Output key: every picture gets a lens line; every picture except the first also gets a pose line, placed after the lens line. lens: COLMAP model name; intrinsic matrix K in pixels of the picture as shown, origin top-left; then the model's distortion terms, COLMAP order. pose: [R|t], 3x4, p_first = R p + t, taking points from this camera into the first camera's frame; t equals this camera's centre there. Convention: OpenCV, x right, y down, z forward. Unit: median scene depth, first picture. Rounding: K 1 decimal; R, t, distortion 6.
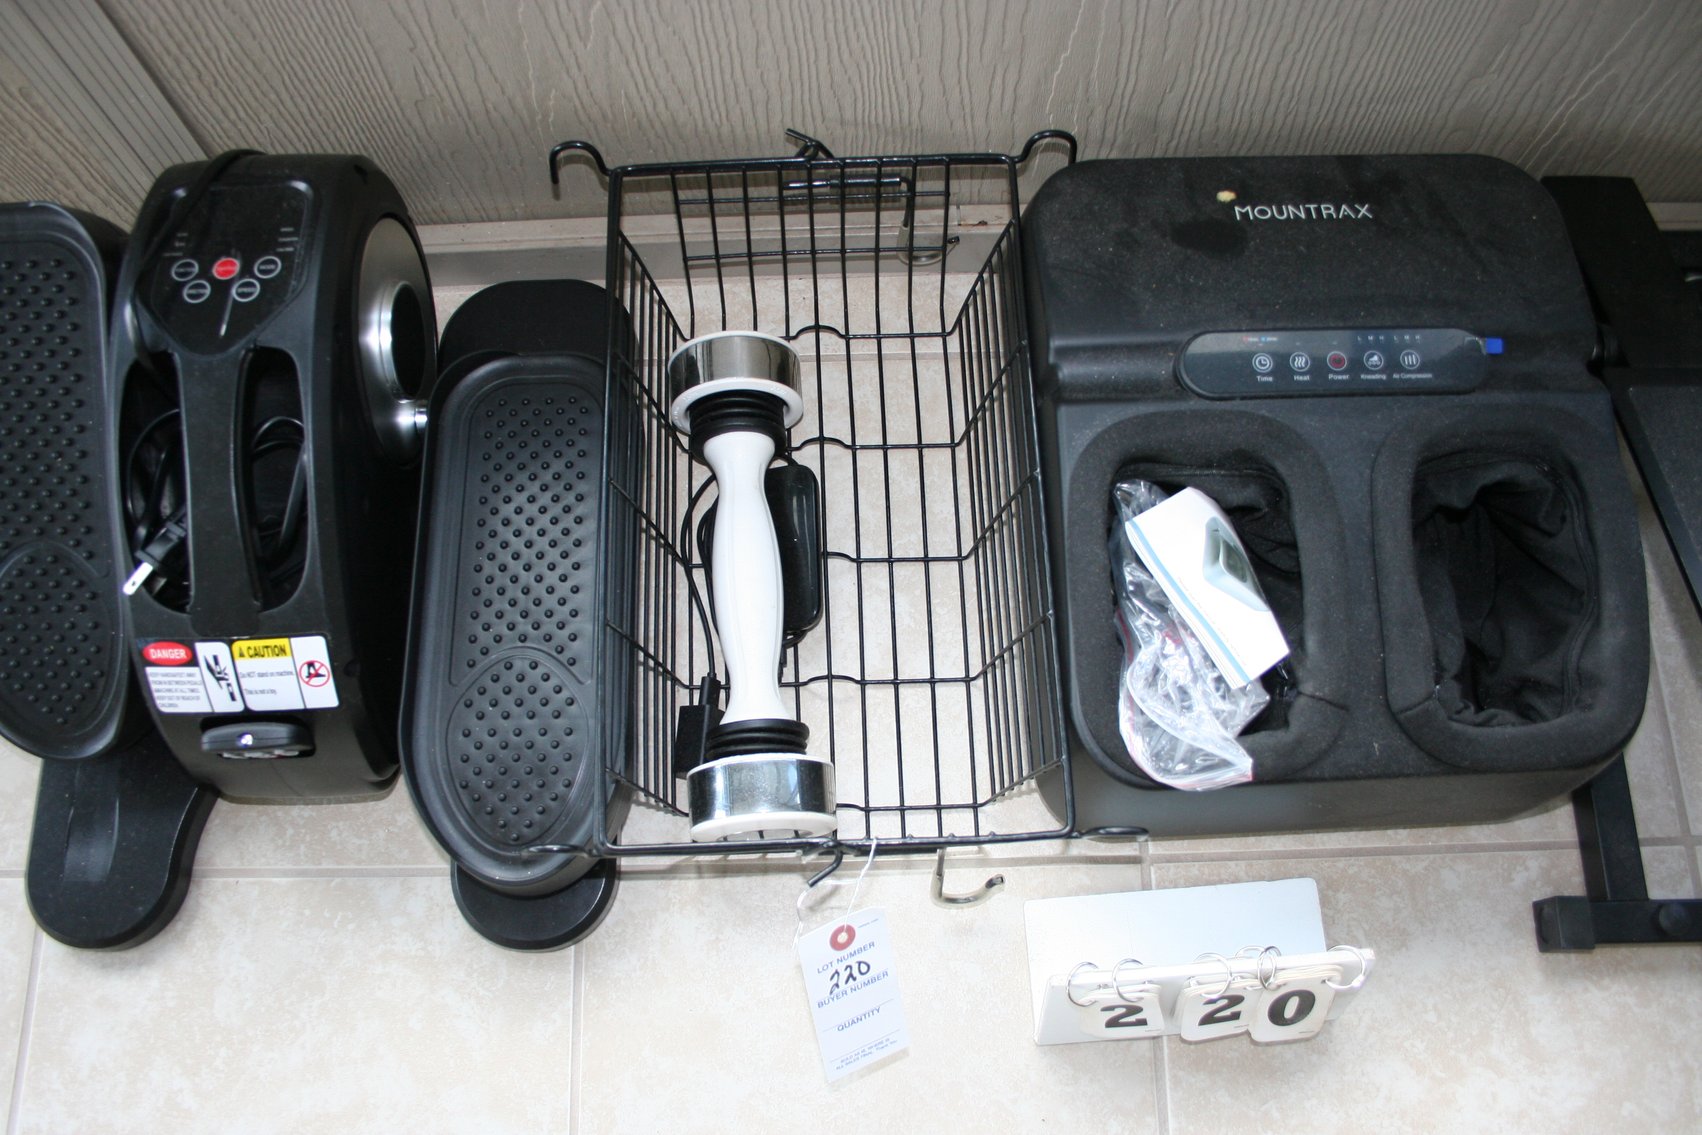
lens RADIAL K [[1411.0, 0, 852.1], [0, 1411.0, 574.5], [0, 0, 1]] dist [-0.145610, 0.116367]
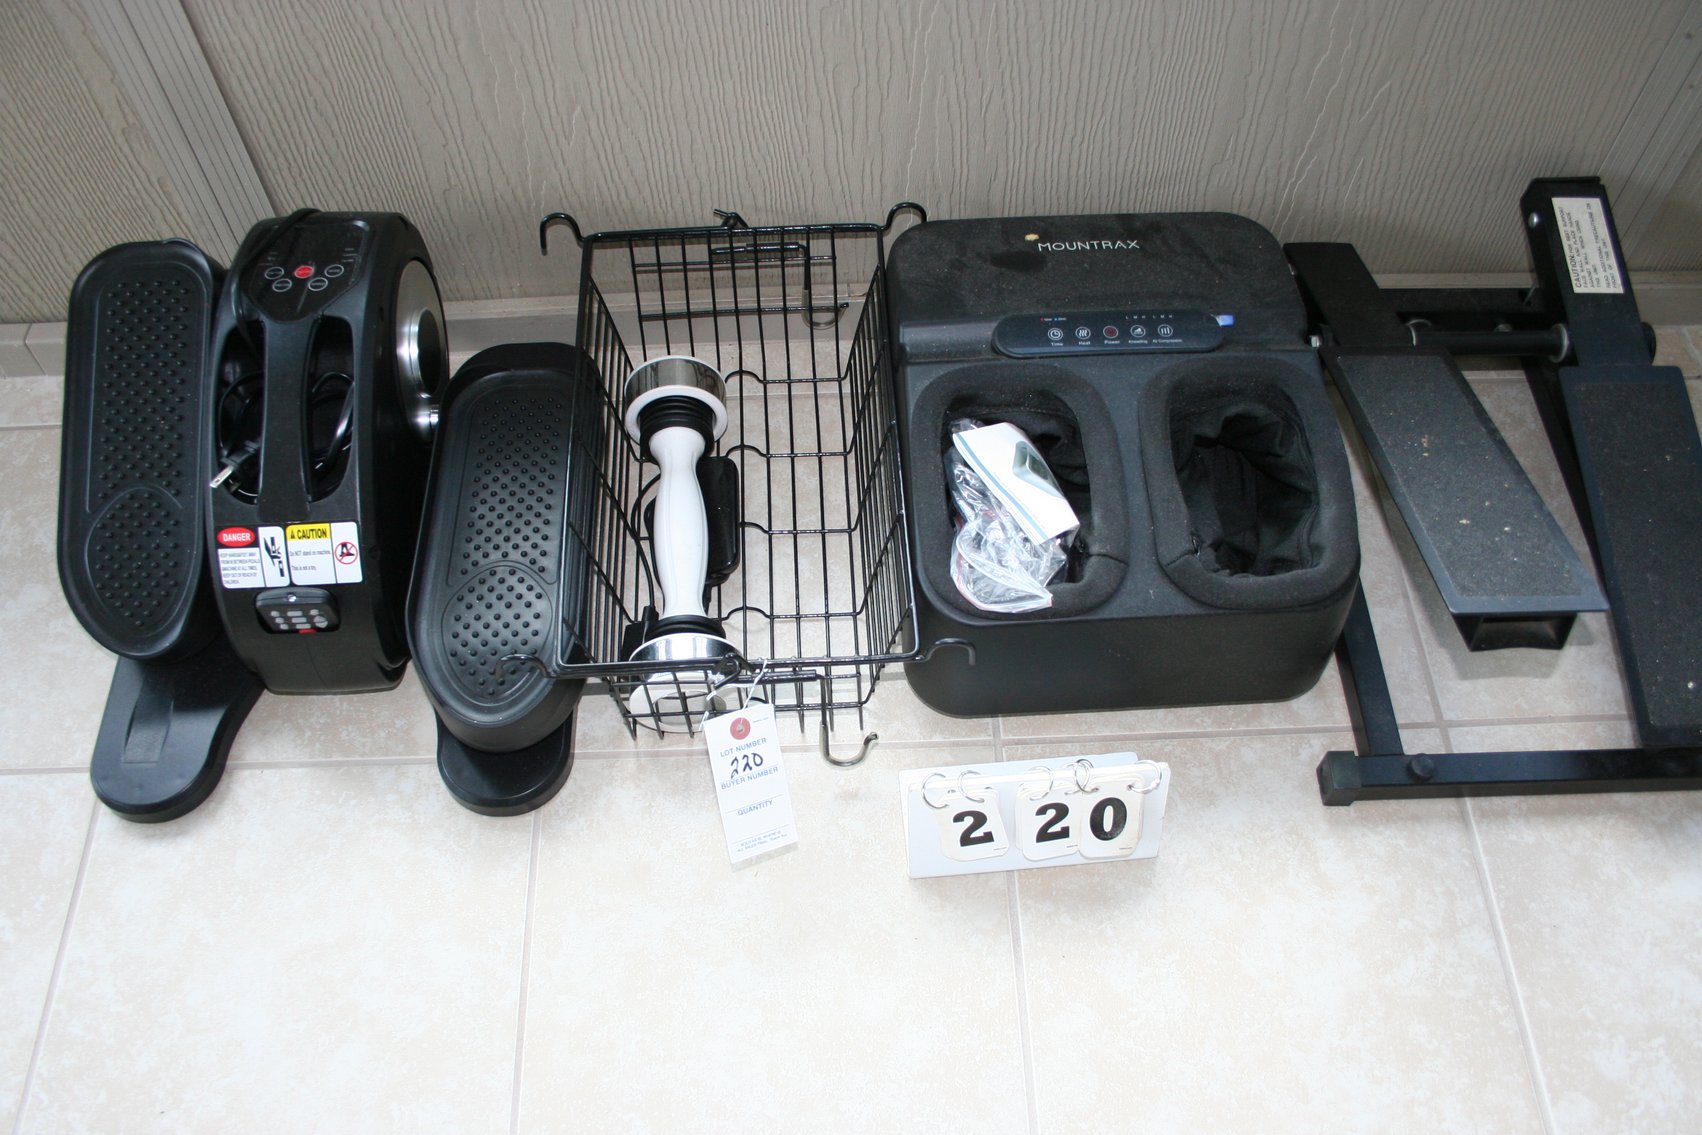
lens RADIAL K [[1411.0, 0, 851.7], [0, 1411.0, 563.2], [0, 0, 1]] dist [-0.145610, 0.116367]
pose [[0.999873, -0.011637, 0.010883, 0.072421], [0.013936, 0.969838, -0.243351, 0.370864], [-0.007723, 0.243472, 0.969877, -0.260180]]
